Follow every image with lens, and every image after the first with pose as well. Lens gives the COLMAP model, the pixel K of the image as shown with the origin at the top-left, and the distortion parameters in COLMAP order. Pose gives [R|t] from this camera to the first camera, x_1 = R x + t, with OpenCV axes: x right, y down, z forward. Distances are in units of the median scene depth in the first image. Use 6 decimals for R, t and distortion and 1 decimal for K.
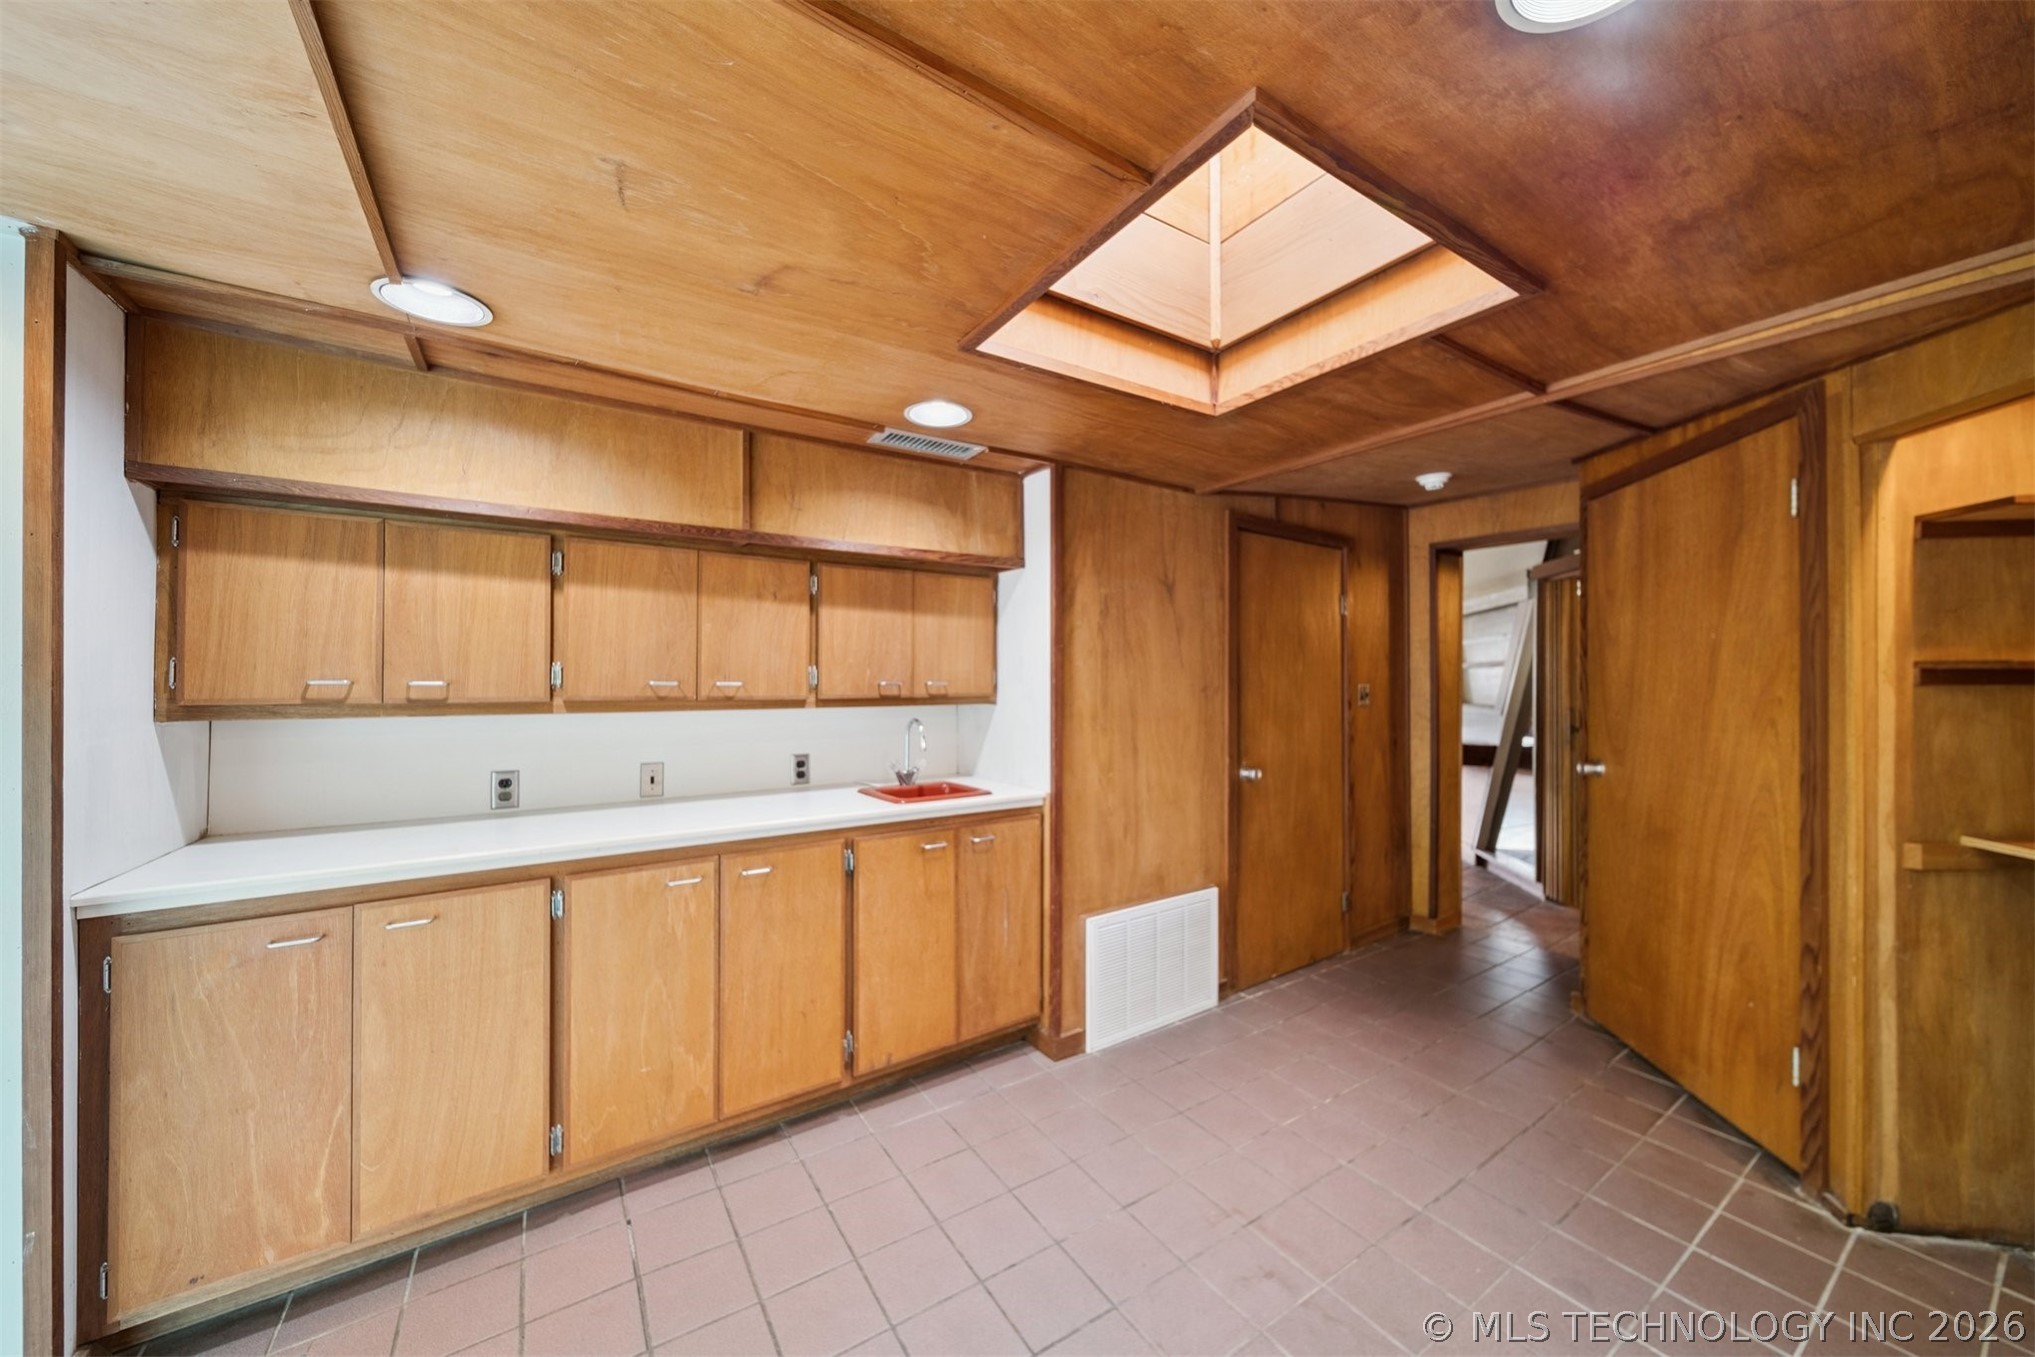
lens RADIAL K [[738.0, 0, 1022.2], [0, 738.0, 686.0], [0, 0, 1]] dist [-0.002129, -0.000332]
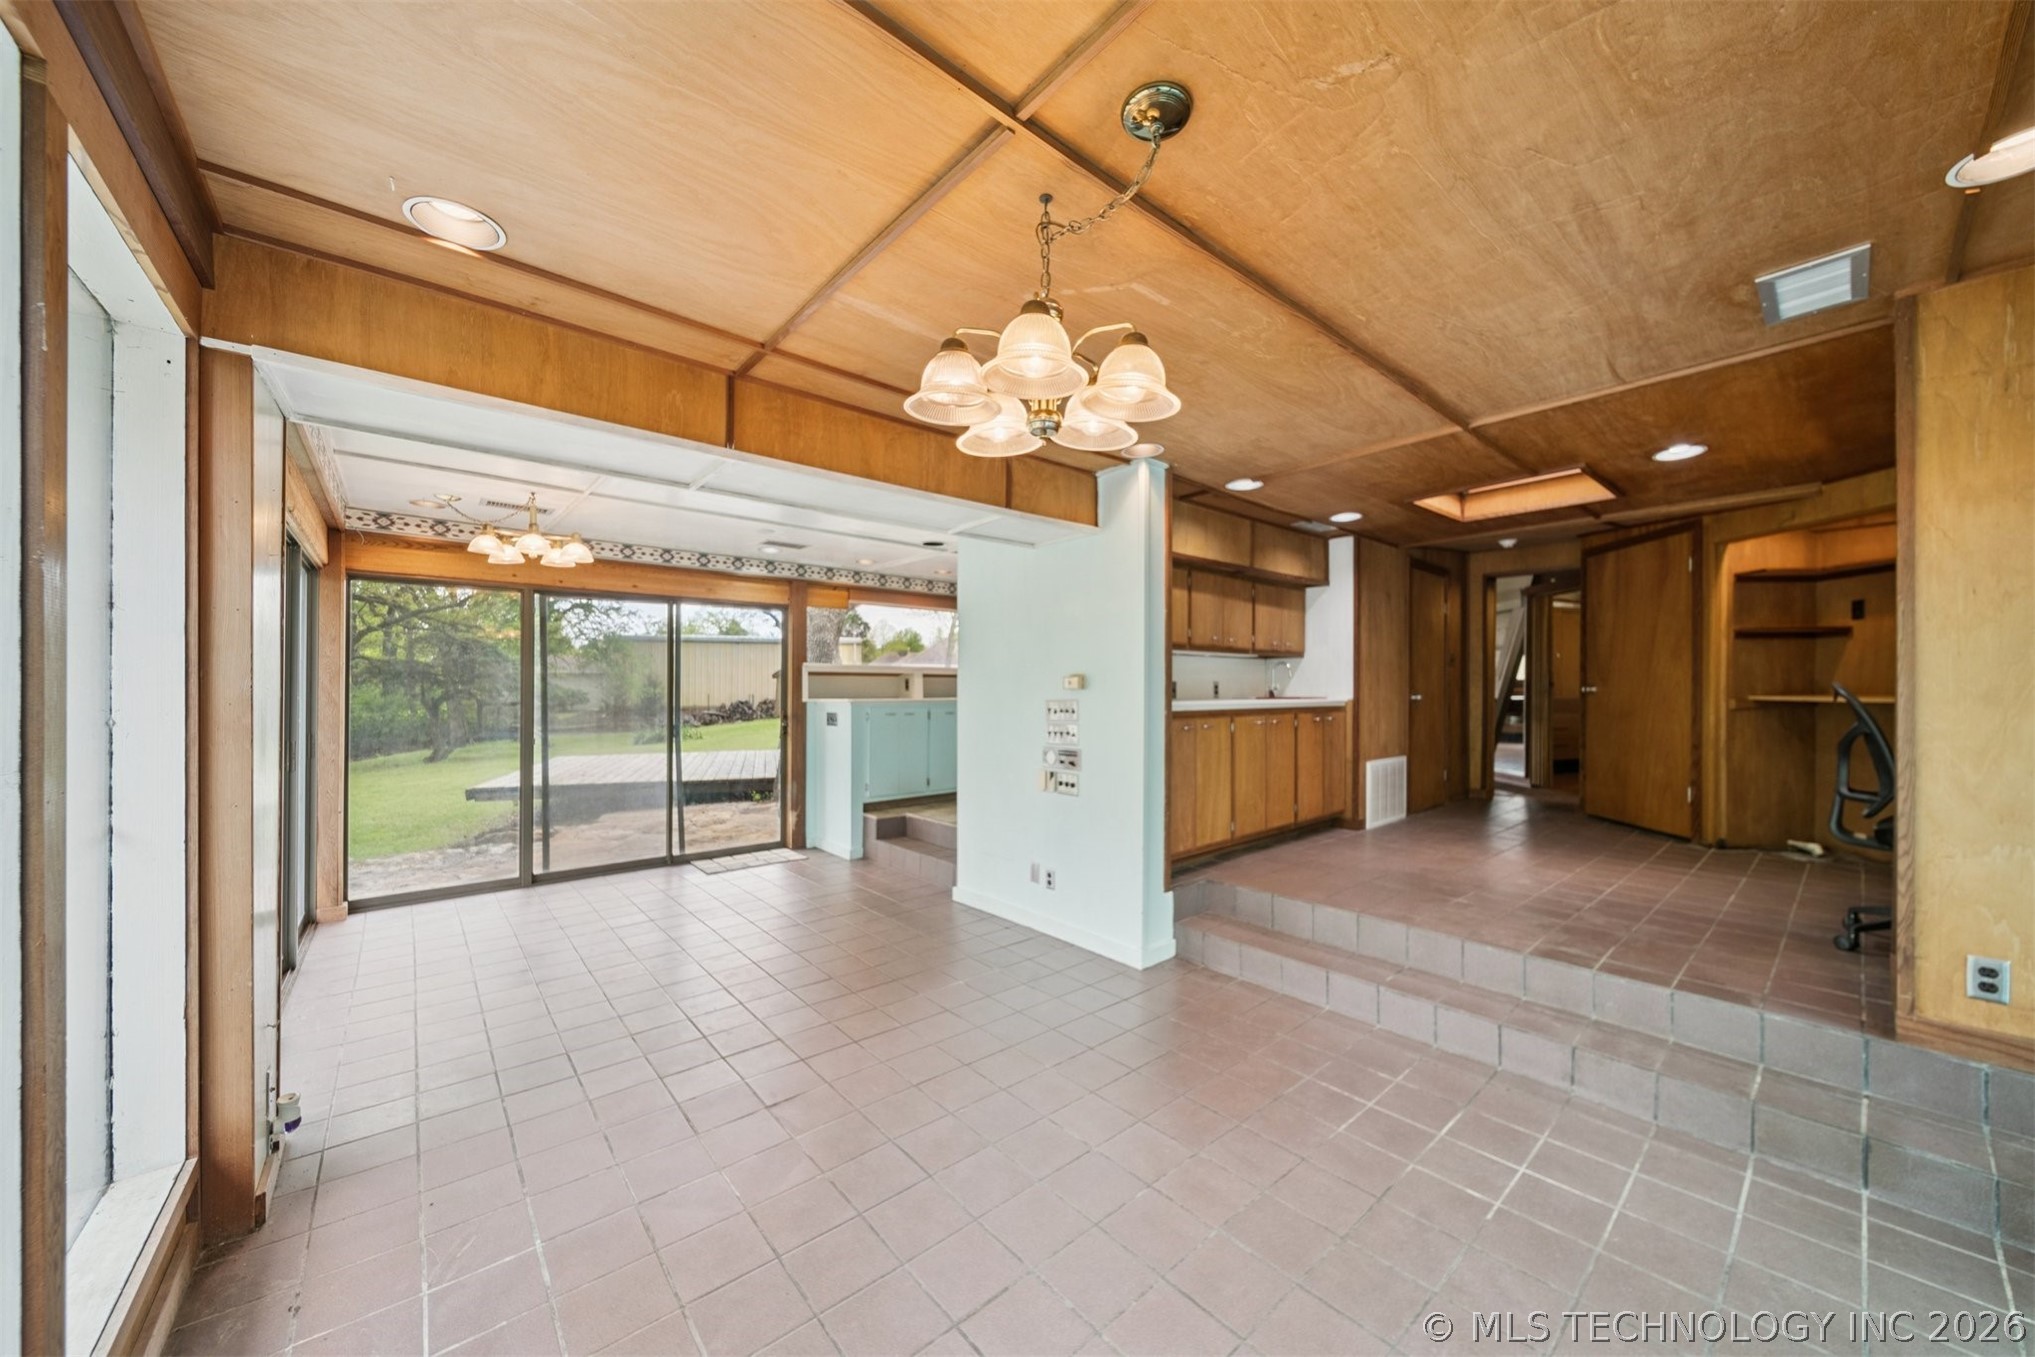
lens RADIAL K [[727.4, 0, 1024.3], [0, 727.4, 703.8], [0, 0, 1]] dist [-0.000414, 0.000021]
pose [[0.992727, -0.003060, 0.120352, -1.296670], [0.001638, 0.999928, 0.011917, 0.159576], [-0.120380, -0.011633, 0.992660, -1.024846]]
